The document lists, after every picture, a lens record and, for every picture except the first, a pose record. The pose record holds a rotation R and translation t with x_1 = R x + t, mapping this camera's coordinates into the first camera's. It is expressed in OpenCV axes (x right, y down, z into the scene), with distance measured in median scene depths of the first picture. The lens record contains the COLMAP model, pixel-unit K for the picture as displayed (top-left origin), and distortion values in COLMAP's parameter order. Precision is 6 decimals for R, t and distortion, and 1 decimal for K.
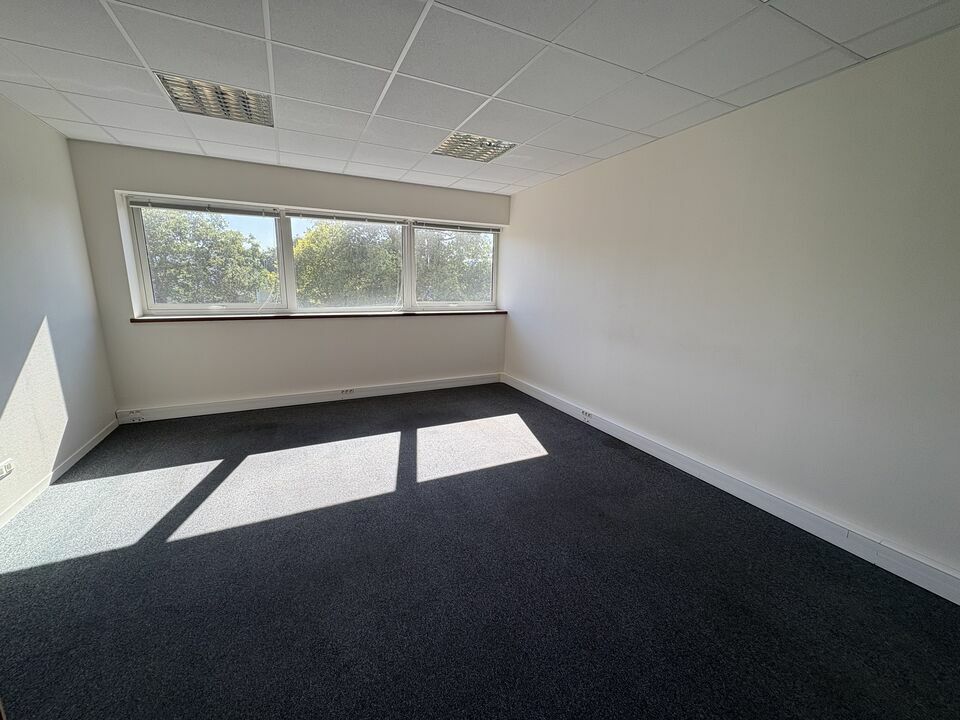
lens RADIAL K [[380.7, 0, 480.0], [0, 380.7, 360.0], [0, 0, 1]] dist [0.011329, -0.000090]
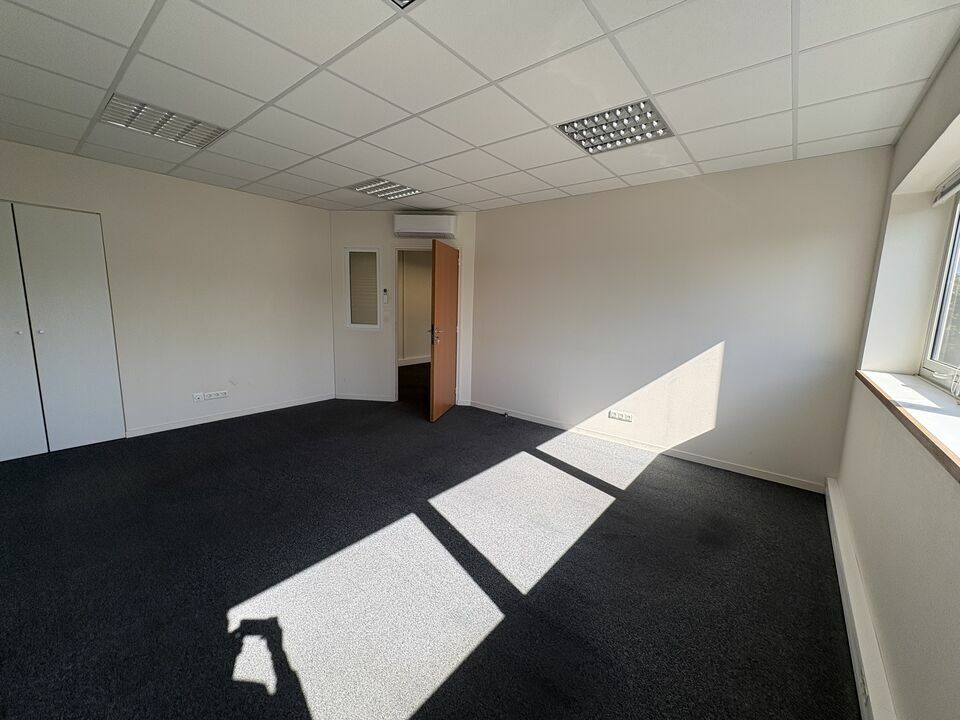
lens RADIAL K [[382.0, 0, 480.0], [0, 382.0, 360.0], [0, 0, 1]] dist [-0.000976, -0.000132]
pose [[-0.900413, 0.025028, -0.434315, 0.058836], [-0.129755, 0.937452, 0.323028, -0.249813], [0.415234, 0.347213, -0.840847, 1.221936]]
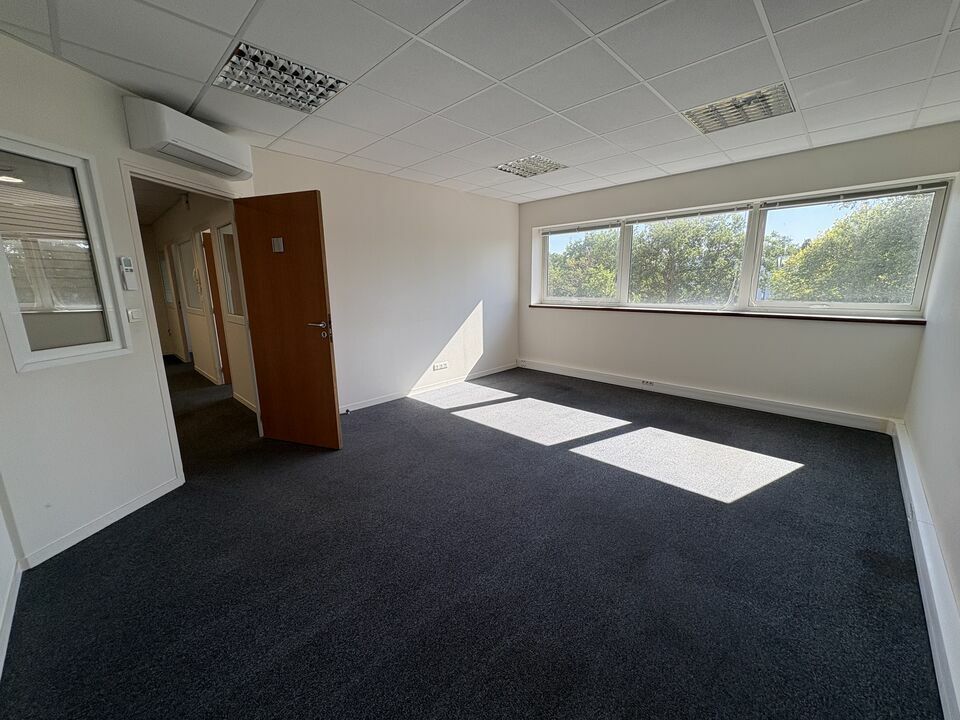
lens RADIAL K [[382.0, 0, 480.0], [0, 382.0, 360.0], [0, 0, 1]] dist [-0.000976, -0.000132]
pose [[0.347969, 0.168022, -0.922327, 0.539888], [-0.172476, 0.978490, 0.113183, -0.022385], [0.921504, 0.119695, 0.369463, 0.209470]]
